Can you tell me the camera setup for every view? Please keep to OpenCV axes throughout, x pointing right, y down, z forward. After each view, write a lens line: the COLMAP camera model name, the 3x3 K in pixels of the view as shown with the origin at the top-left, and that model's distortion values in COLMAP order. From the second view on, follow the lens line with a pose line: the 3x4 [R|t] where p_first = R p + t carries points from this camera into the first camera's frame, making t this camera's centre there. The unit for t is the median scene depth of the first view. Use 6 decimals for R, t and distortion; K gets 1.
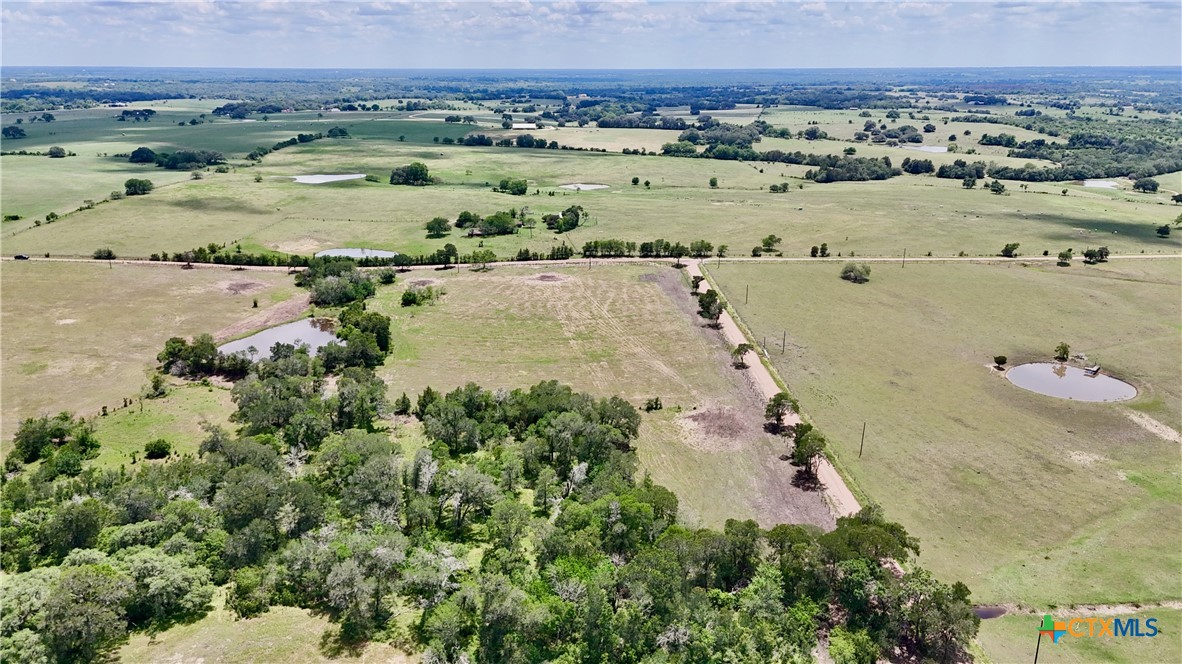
lens RADIAL K [[880.4, 0, 585.6], [0, 880.4, 329.3], [0, 0, 1]] dist [0.057661, -0.034197]
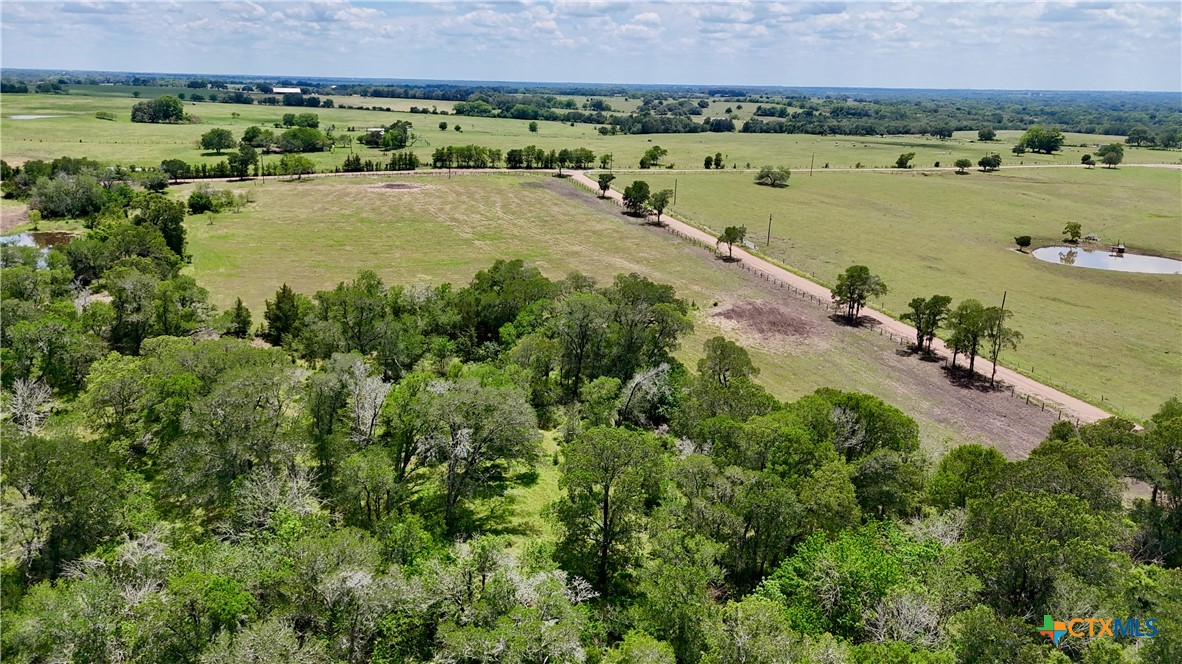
lens RADIAL K [[880.4, 0, 598.7], [0, 880.4, 329.4], [0, 0, 1]] dist [0.057661, -0.034197]
pose [[0.961789, -0.058893, 0.267381, -0.081657], [0.057230, 0.998263, 0.014015, 0.056836], [-0.267742, 0.001823, 0.963489, 0.236563]]
